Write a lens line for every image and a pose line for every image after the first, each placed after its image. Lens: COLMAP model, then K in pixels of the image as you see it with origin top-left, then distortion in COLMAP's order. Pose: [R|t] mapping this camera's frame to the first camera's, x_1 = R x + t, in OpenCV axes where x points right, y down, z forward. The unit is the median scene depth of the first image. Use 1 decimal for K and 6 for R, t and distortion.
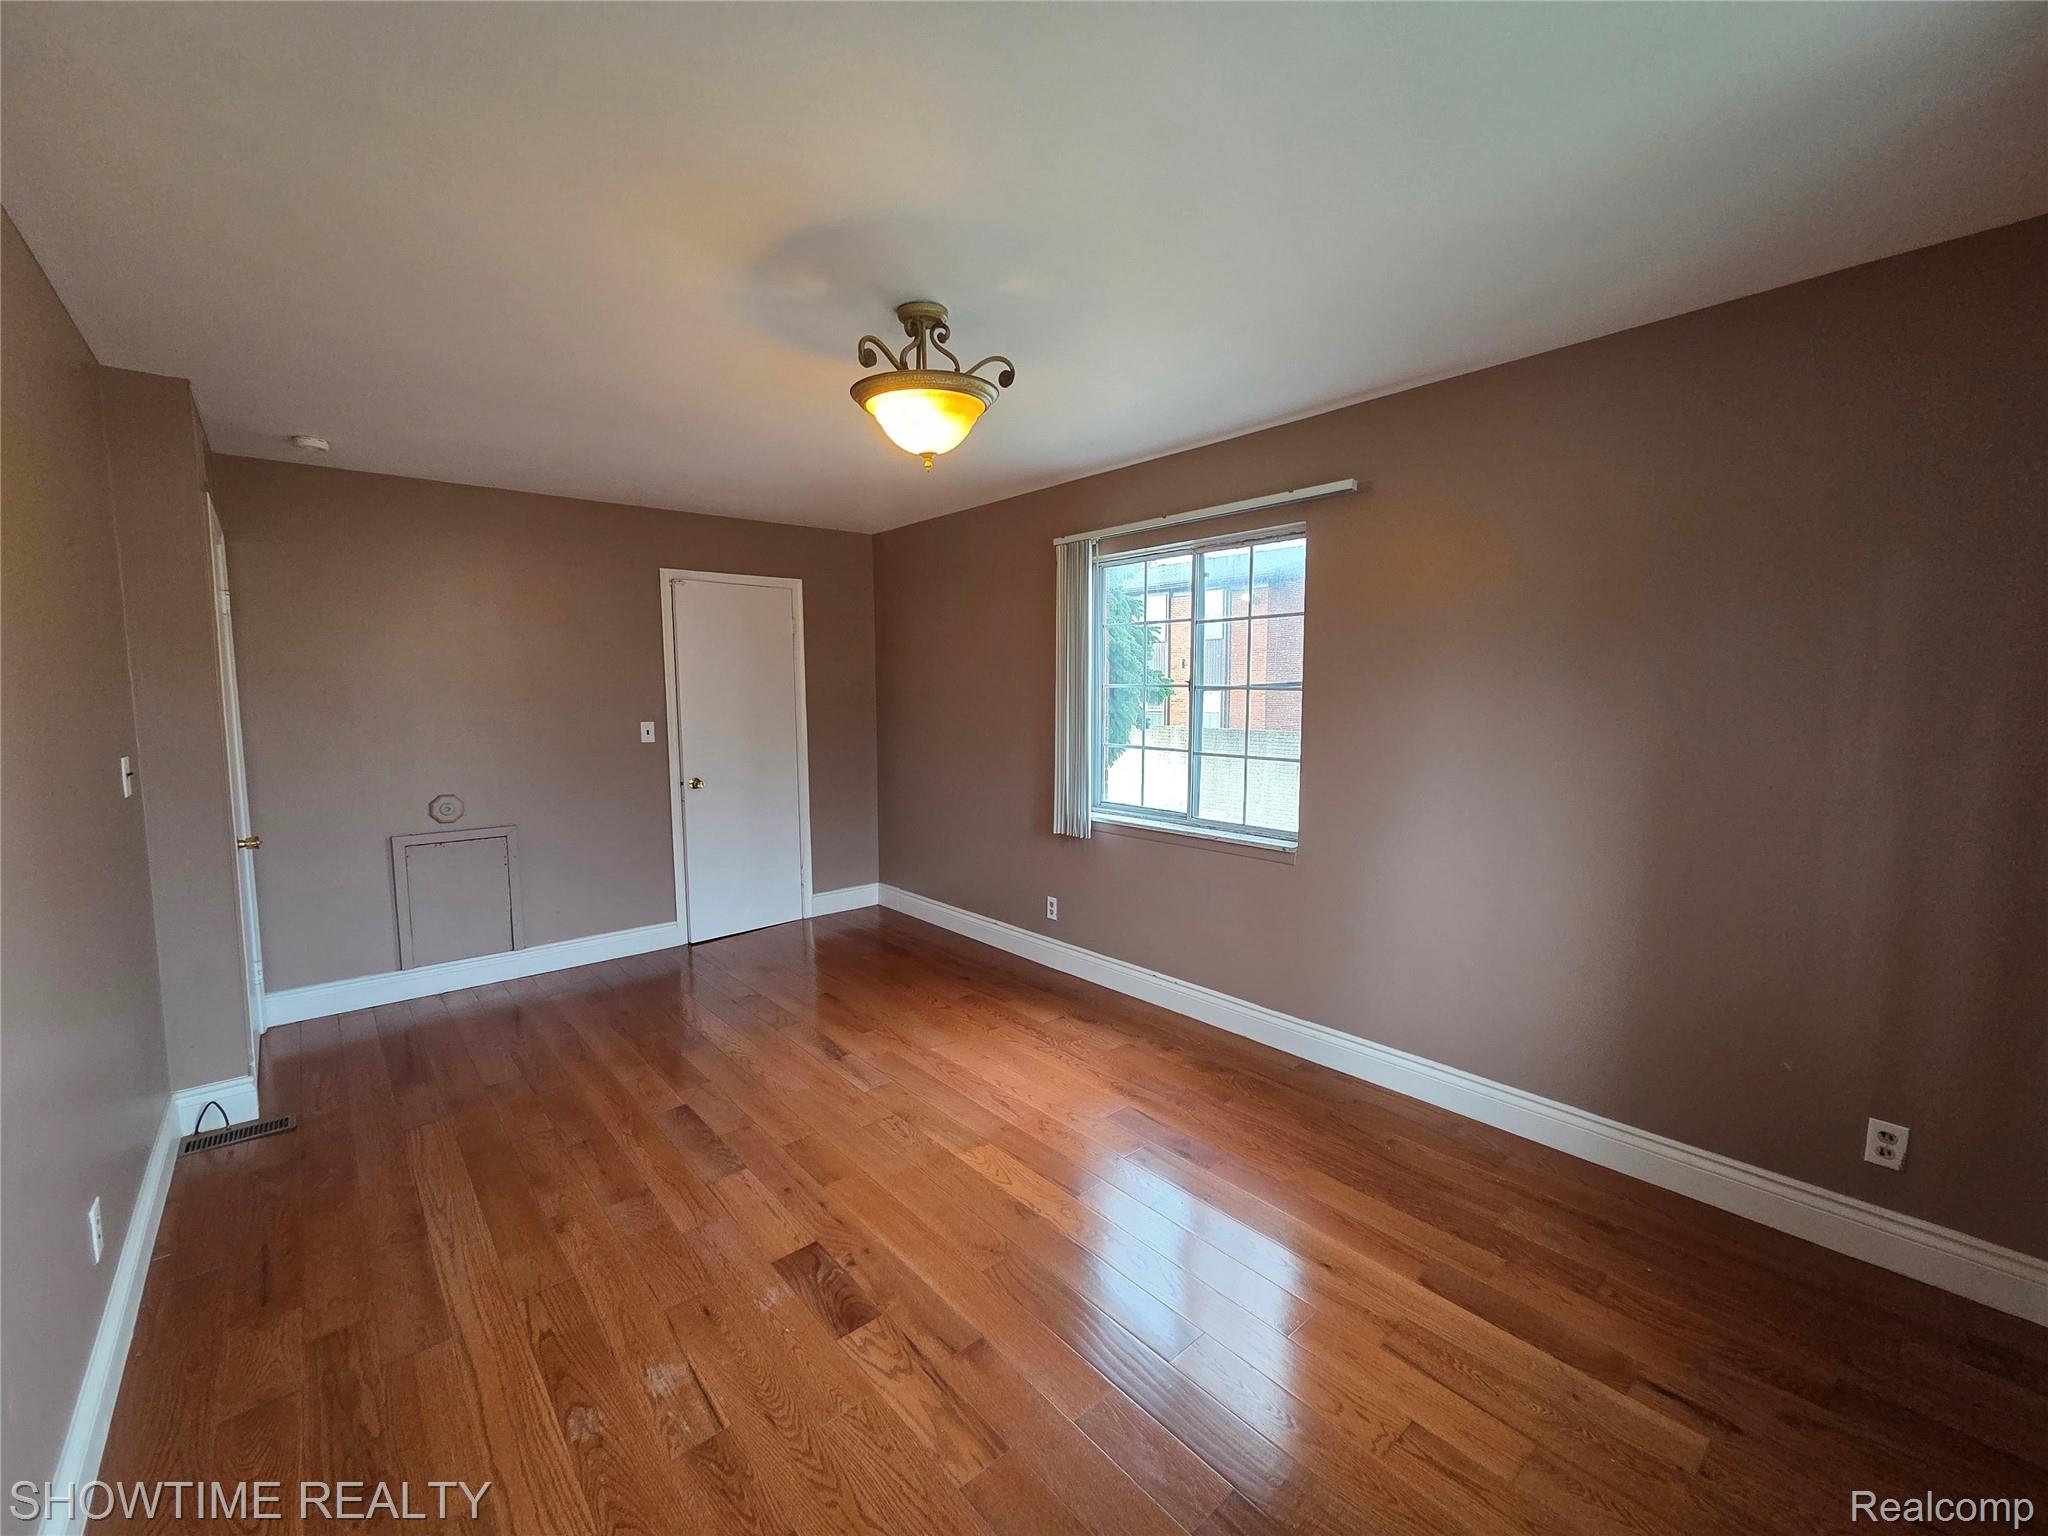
lens RADIAL K [[834.9, 0, 1022.1], [0, 834.9, 766.6], [0, 0, 1]] dist [0.002944, -0.000303]
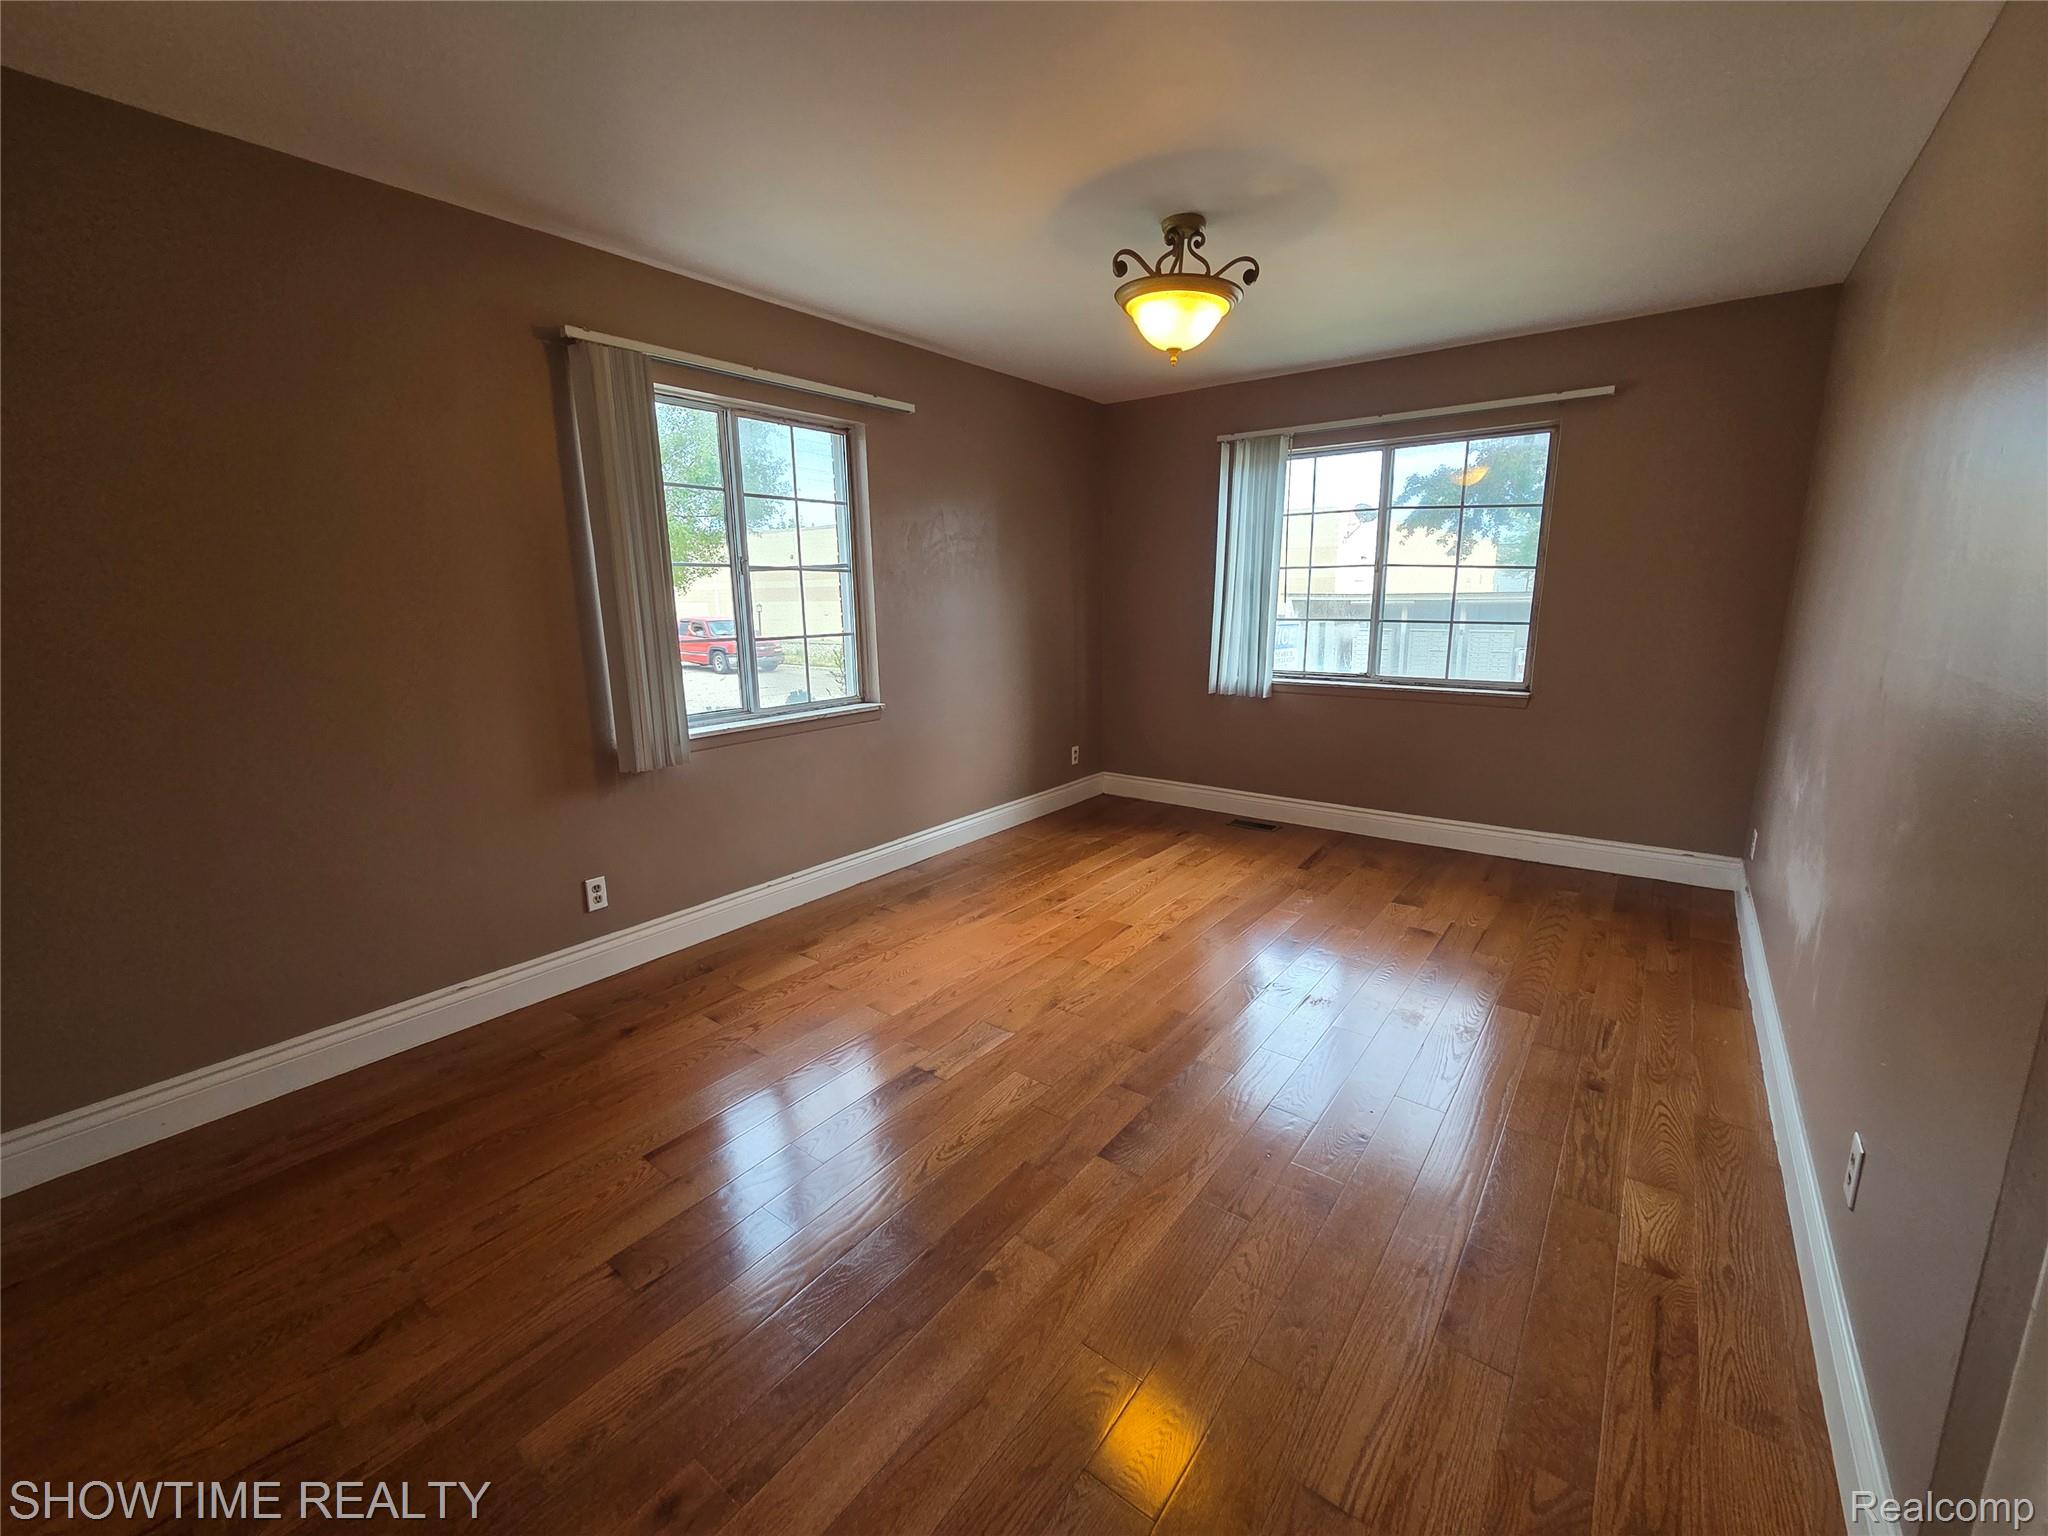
lens RADIAL K [[834.7, 0, 1024.0], [0, 834.7, 768.0], [0, 0, 1]] dist [-0.000068, 0.000691]
pose [[-0.199876, -0.200487, 0.959090, -0.946167], [0.101097, 0.969398, 0.223711, -0.067273], [-0.974592, 0.141676, -0.173490, 1.082576]]
